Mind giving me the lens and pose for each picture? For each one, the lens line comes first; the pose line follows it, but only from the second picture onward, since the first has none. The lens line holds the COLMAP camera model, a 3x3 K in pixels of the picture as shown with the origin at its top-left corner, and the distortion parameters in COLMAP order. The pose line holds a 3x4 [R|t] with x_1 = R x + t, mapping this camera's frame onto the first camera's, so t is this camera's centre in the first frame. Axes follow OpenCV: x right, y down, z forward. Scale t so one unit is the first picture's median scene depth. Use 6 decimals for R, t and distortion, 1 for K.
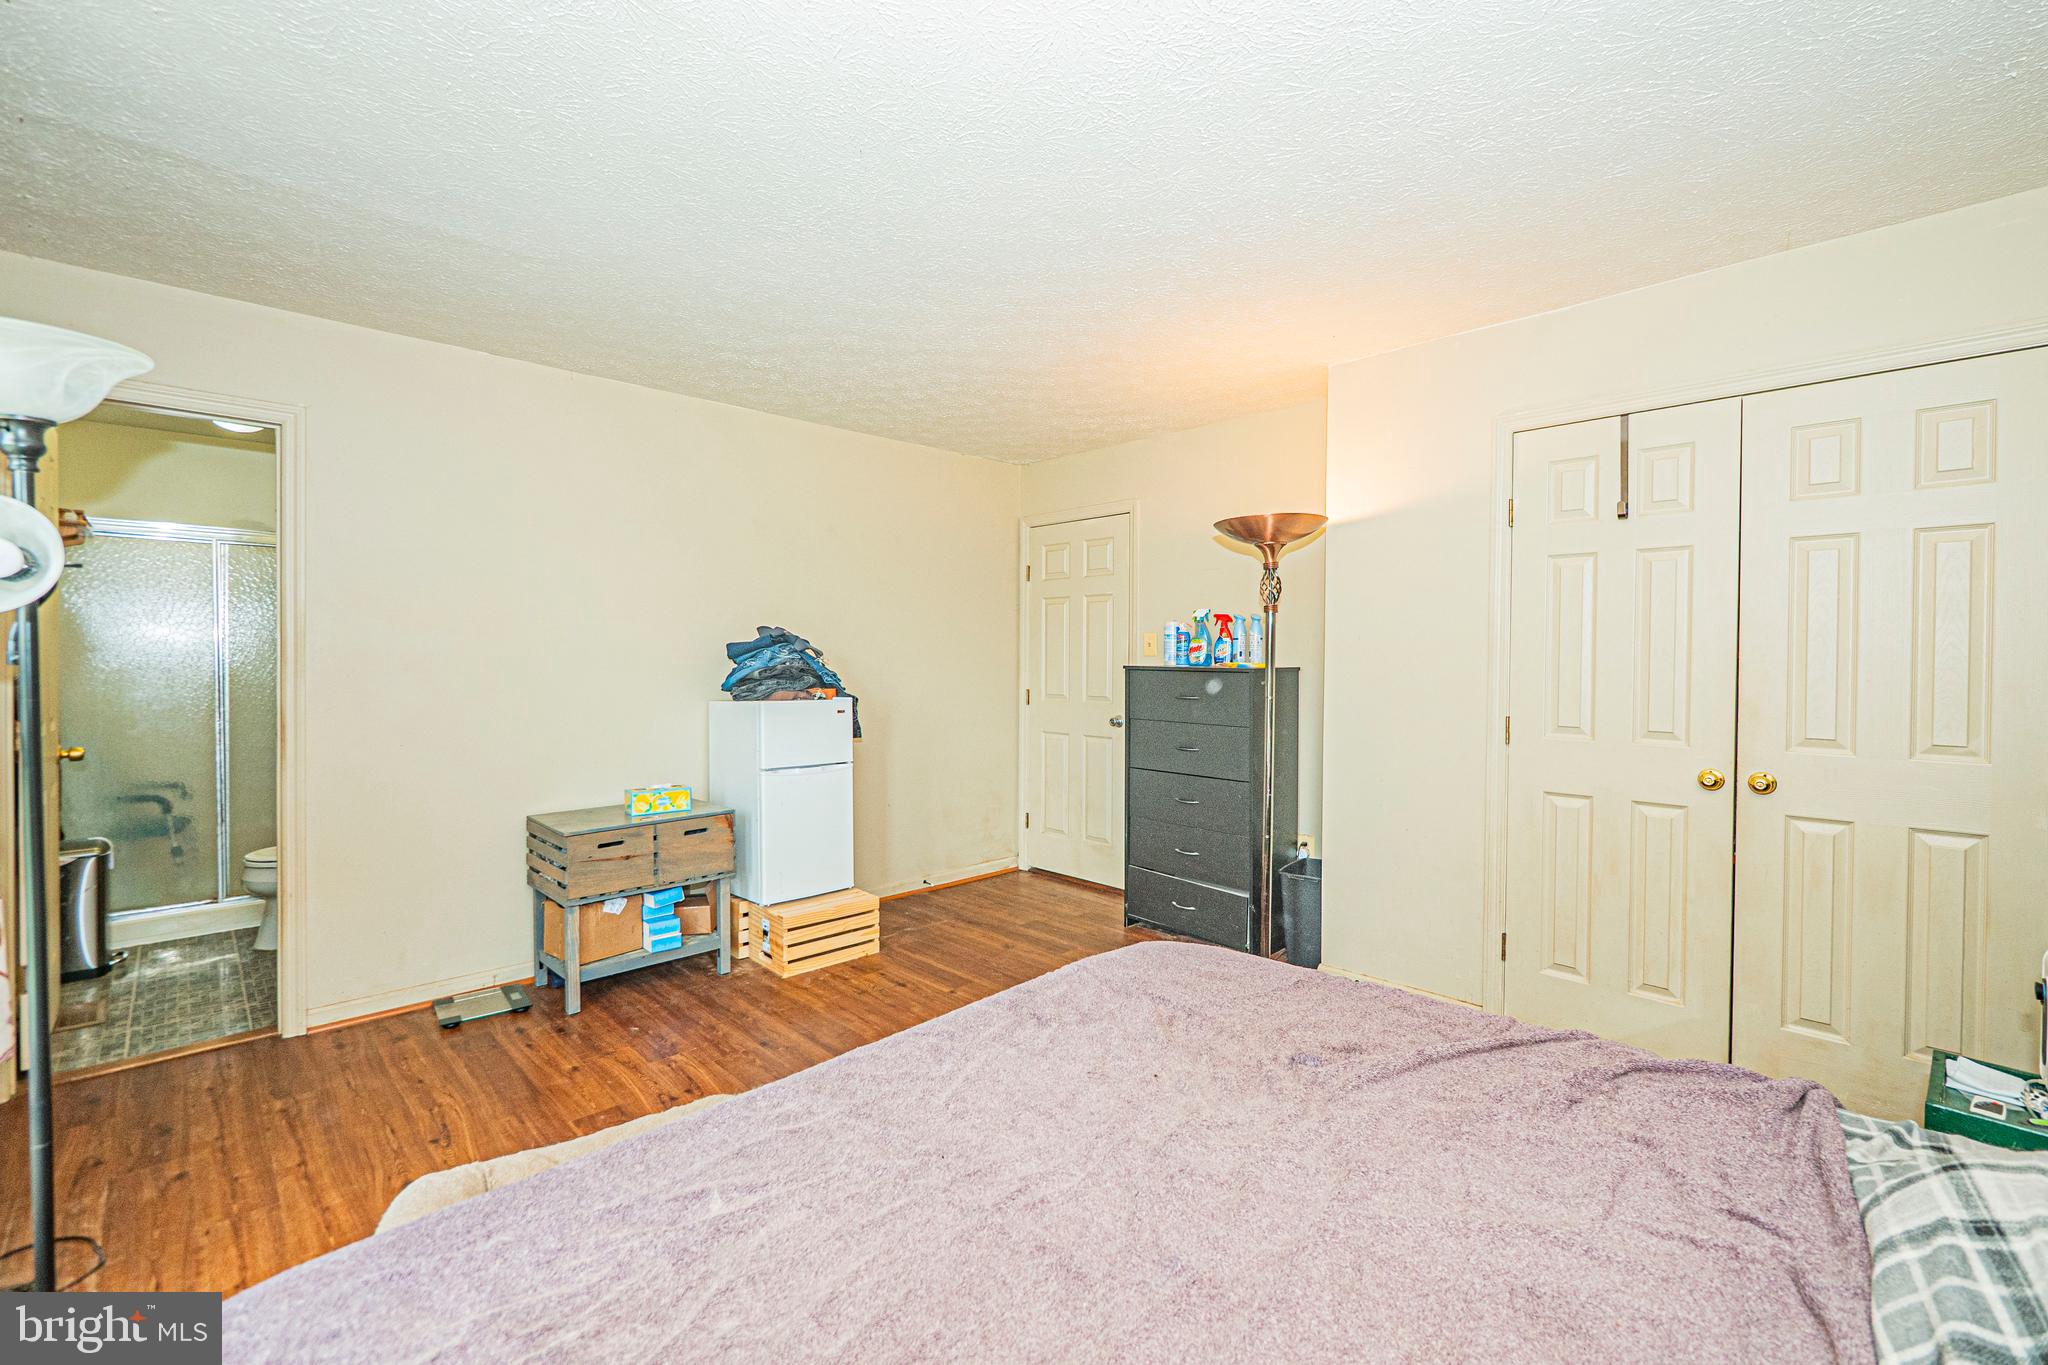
lens RADIAL K [[869.0, 0, 1024.7], [0, 869.0, 670.3], [0, 0, 1]] dist [-0.006485, 0.000502]
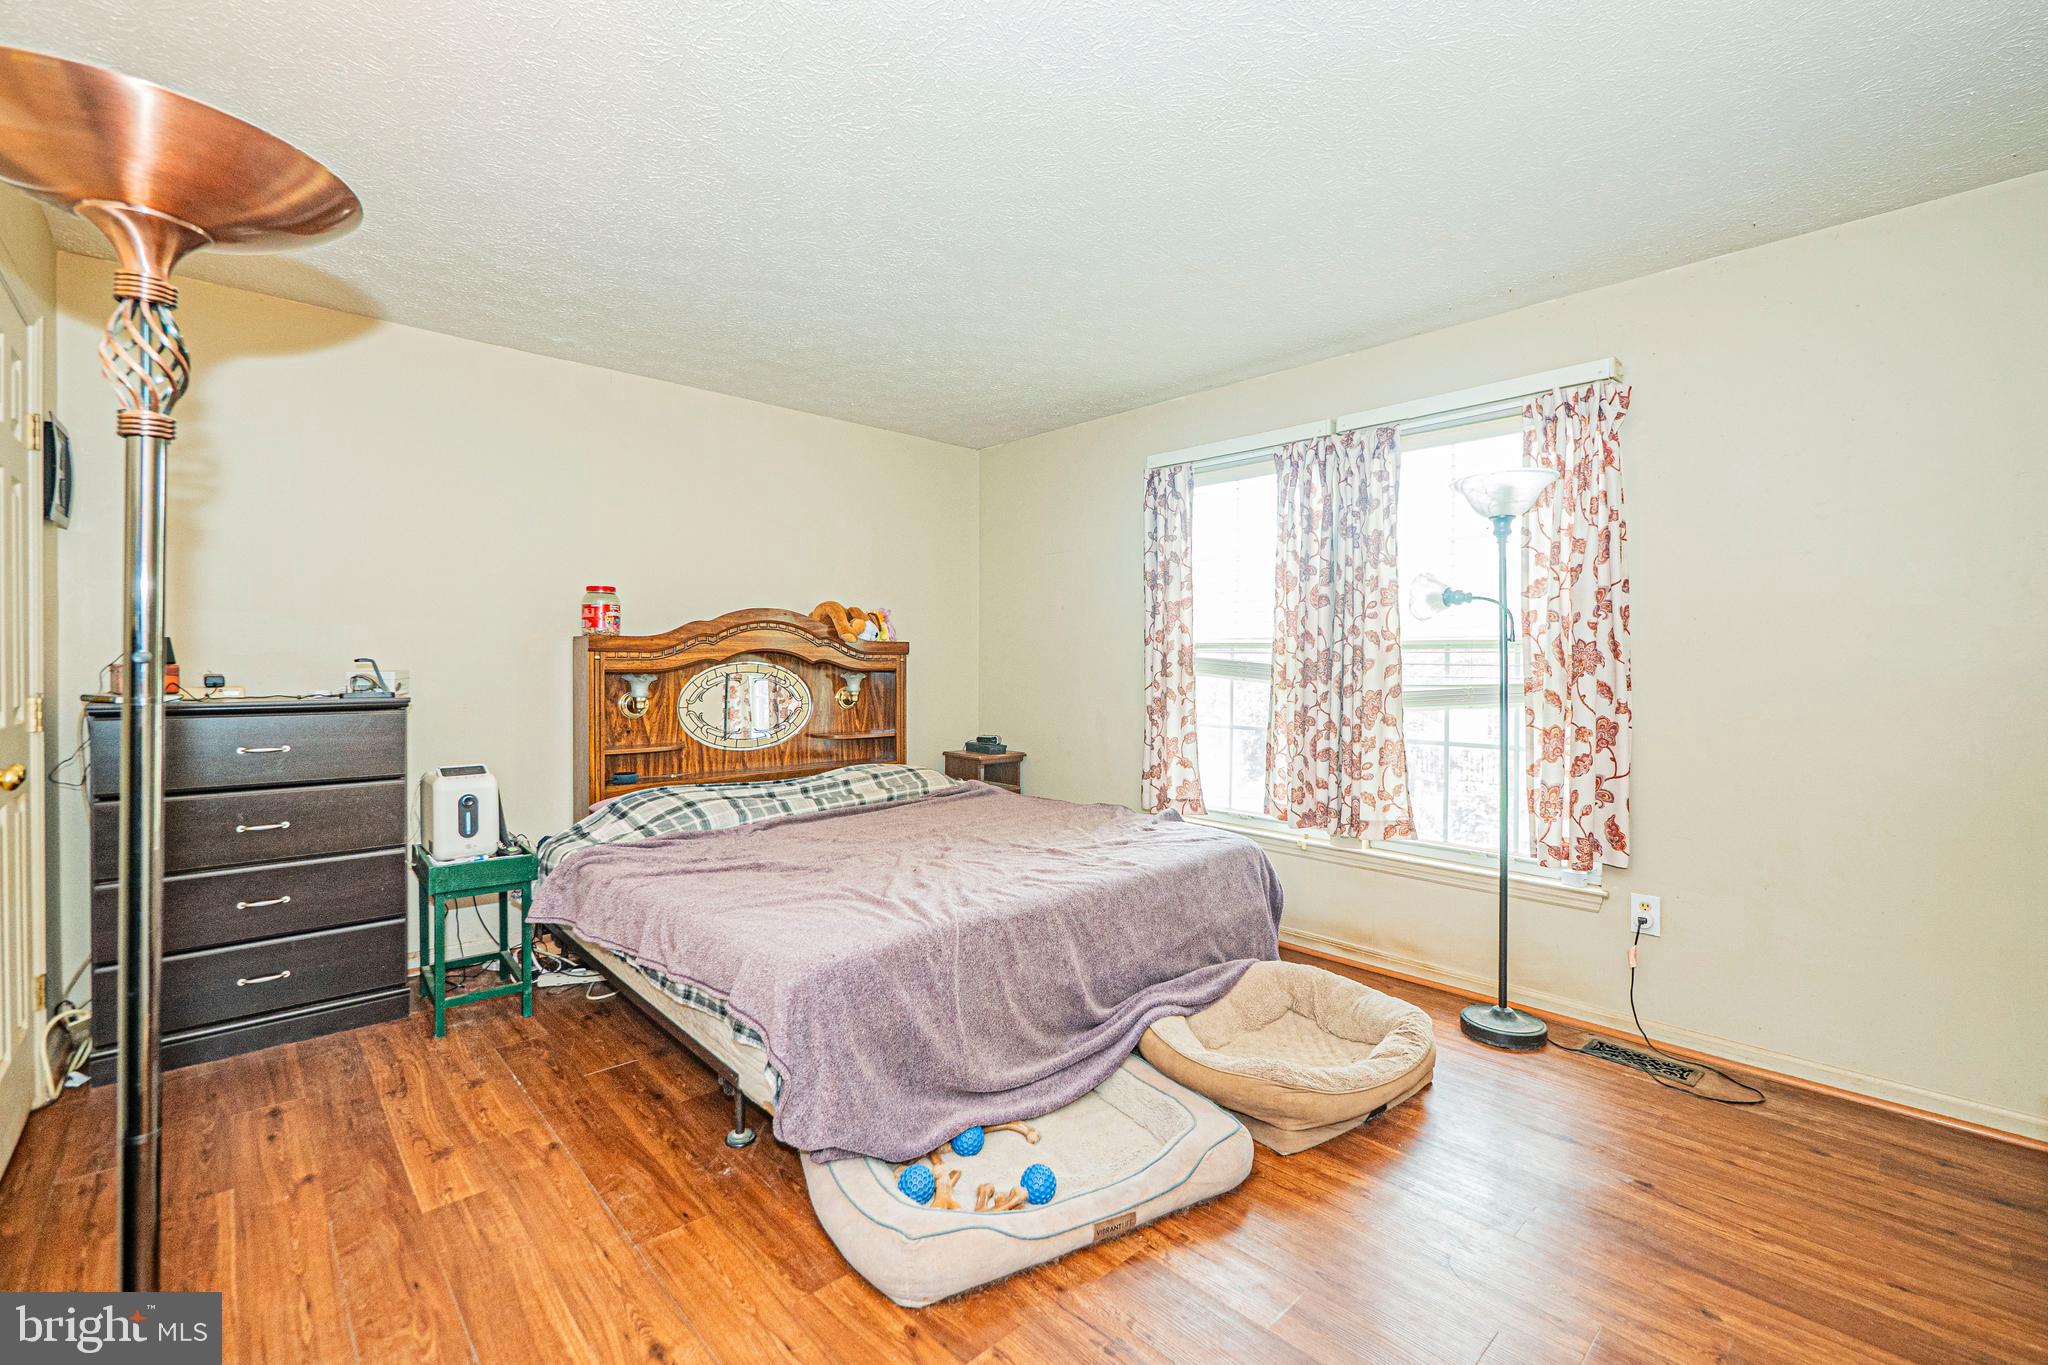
lens RADIAL K [[869.0, 0, 1024.7], [0, 869.0, 670.3], [0, 0, 1]] dist [-0.006485, 0.000502]
pose [[-0.999611, -0.013107, 0.024608, -0.049396], [-0.012533, 0.999649, 0.023325, 0.010057], [-0.024905, 0.023007, -0.999425, 1.296704]]
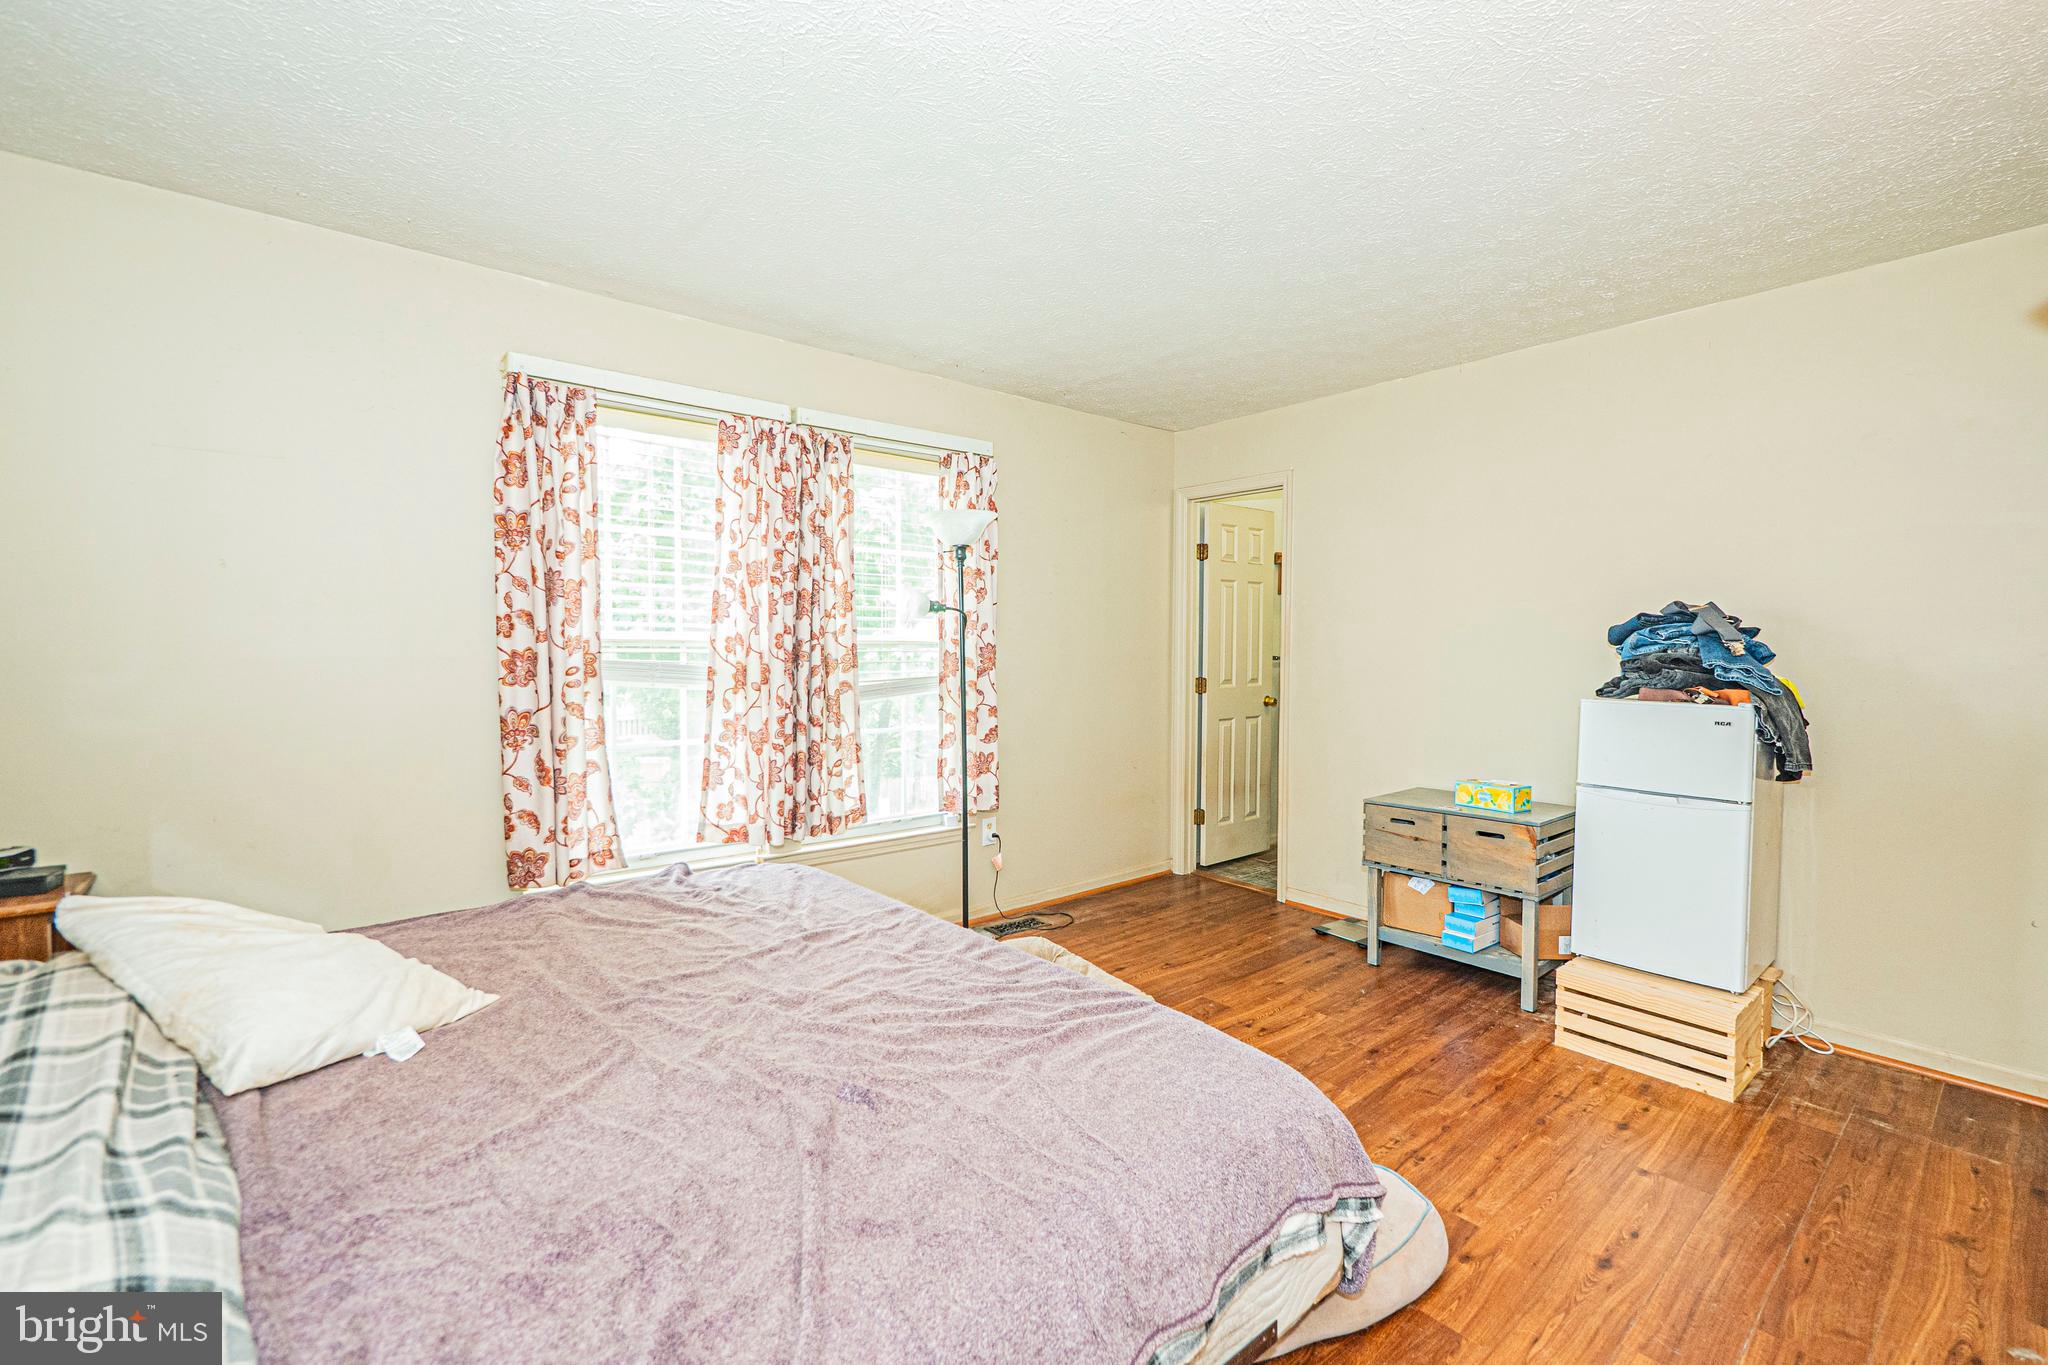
lens RADIAL K [[869.0, 0, 1024.7], [0, 869.0, 670.3], [0, 0, 1]] dist [-0.006485, 0.000502]
pose [[-0.089014, 0.024944, -0.995718, 0.575223], [-0.017119, 0.999500, 0.026569, -0.001768], [0.995883, 0.019411, -0.088543, 0.606063]]
